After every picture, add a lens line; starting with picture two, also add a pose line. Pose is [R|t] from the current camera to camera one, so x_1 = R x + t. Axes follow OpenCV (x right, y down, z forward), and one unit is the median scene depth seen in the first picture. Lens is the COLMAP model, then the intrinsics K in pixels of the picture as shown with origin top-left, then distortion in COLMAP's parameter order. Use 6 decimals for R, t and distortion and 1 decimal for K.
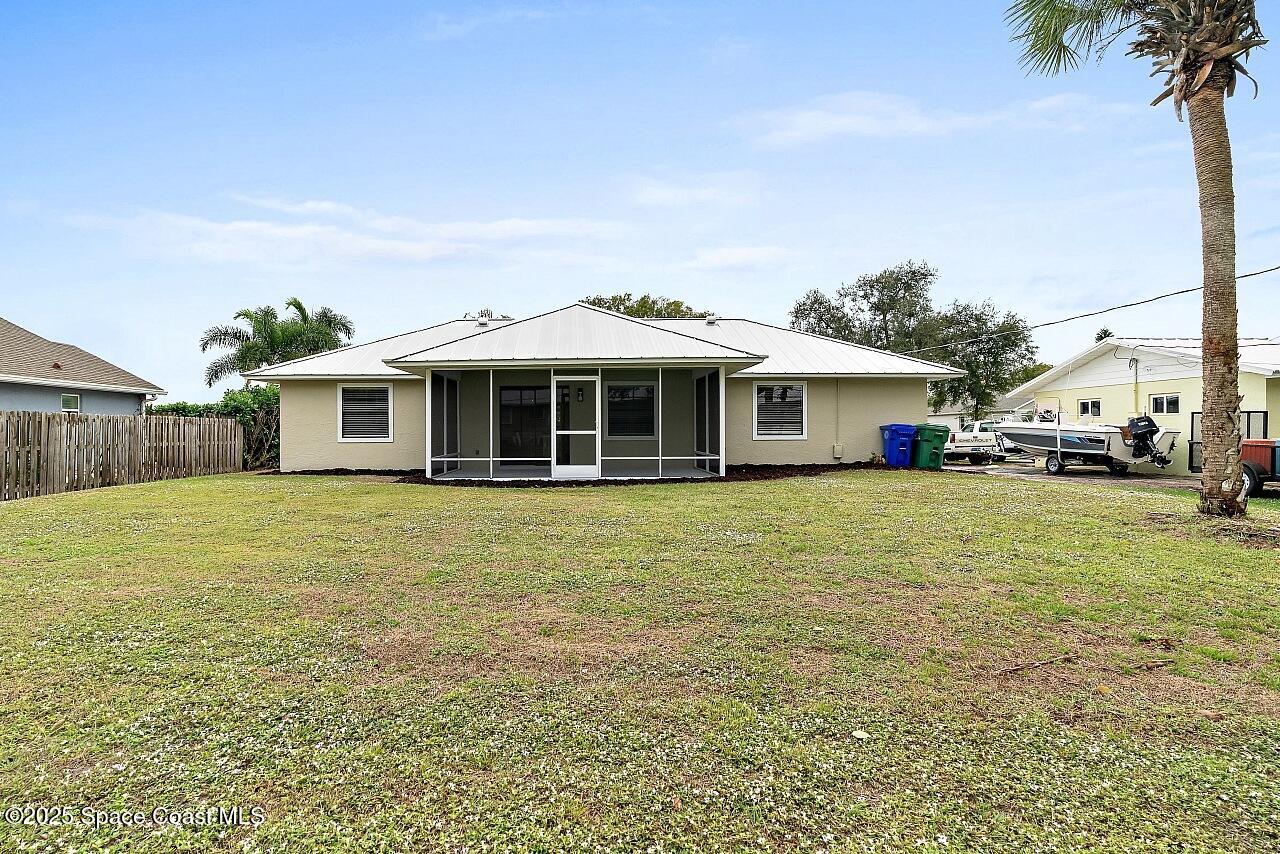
lens RADIAL K [[576.5, 0, 637.5], [0, 576.5, 431.4], [0, 0, 1]] dist [-0.003925, 0.000494]
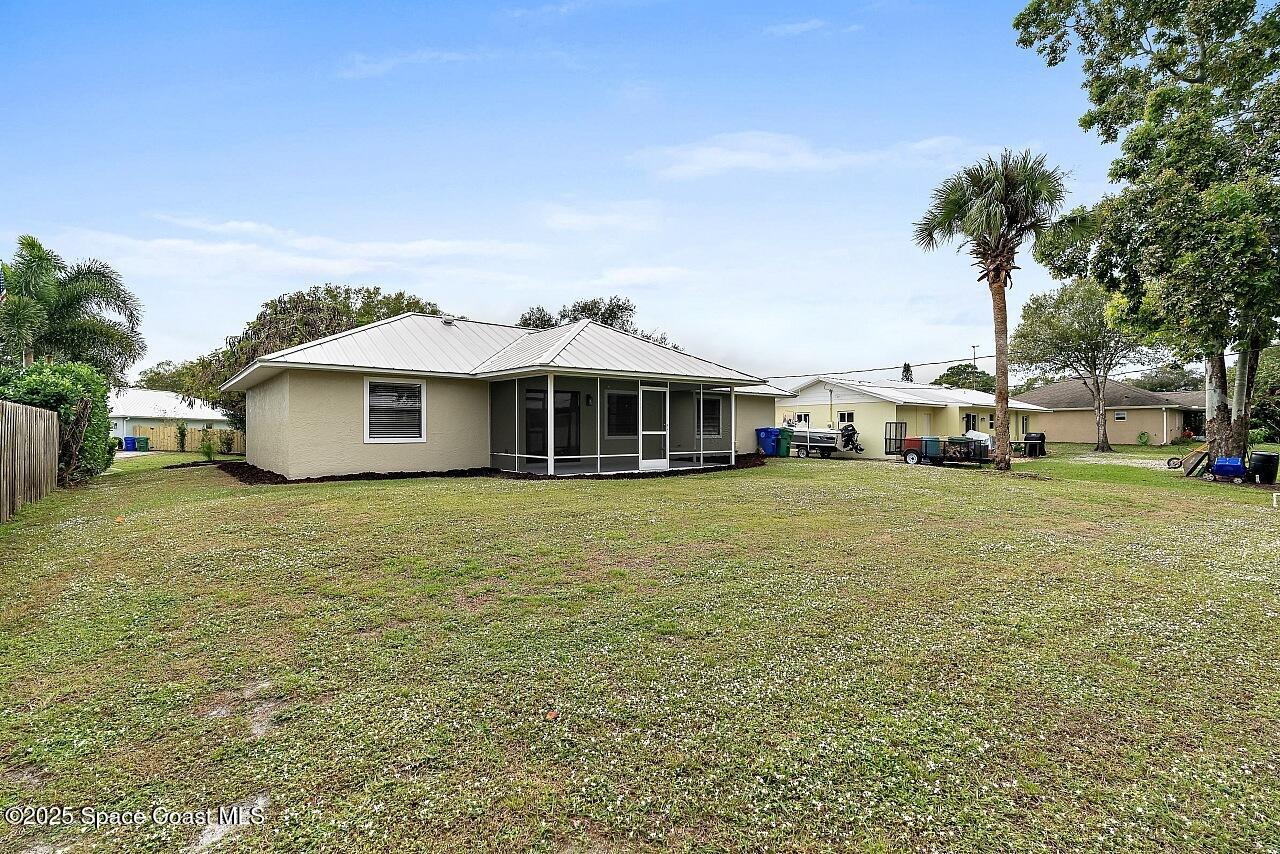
lens RADIAL K [[576.5, 0, 637.5], [0, 576.5, 431.4], [0, 0, 1]] dist [-0.003925, 0.000494]
pose [[0.790080, 0.003670, 0.612992, -0.736092], [-0.002942, 0.999993, -0.002195, 0.001335], [-0.612996, -0.000069, 0.790086, 0.040992]]
